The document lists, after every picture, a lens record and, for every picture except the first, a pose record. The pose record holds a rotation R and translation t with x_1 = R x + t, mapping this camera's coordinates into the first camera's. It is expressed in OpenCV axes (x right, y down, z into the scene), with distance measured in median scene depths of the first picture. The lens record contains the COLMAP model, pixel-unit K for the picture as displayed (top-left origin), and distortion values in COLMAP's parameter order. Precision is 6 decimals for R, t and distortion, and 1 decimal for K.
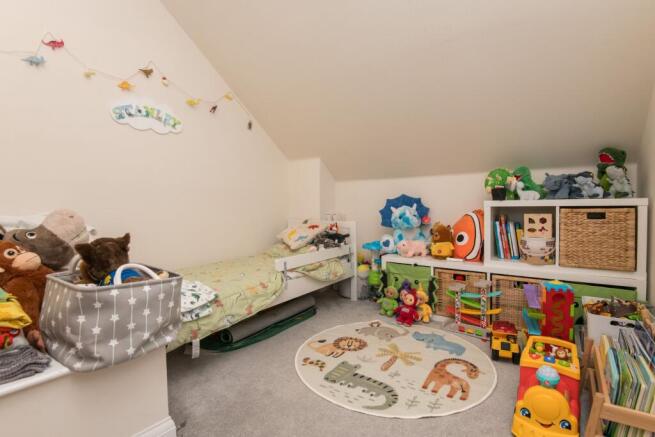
lens RADIAL K [[315.9, 0, 325.8], [0, 315.9, 205.7], [0, 0, 1]] dist [-0.031686, -0.000596]
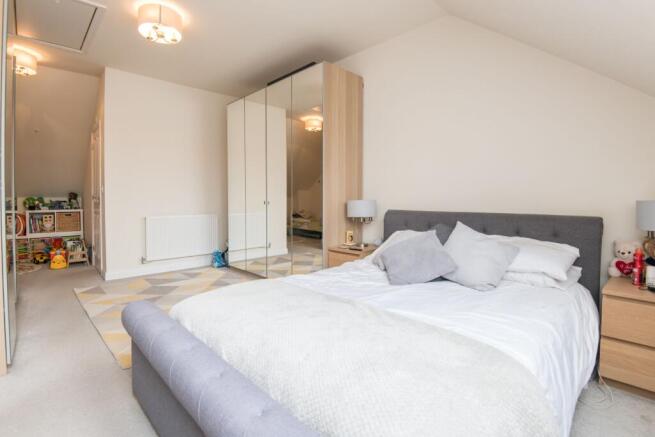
lens RADIAL K [[315.9, 0, 325.8], [0, 315.9, 205.7], [0, 0, 1]] dist [-0.031686, -0.000596]
pose [[0.156716, -0.018588, 0.987469, -1.680651], [-0.002831, 0.999810, 0.019270, -0.119461], [-0.987640, -0.005815, 0.156634, -1.927979]]
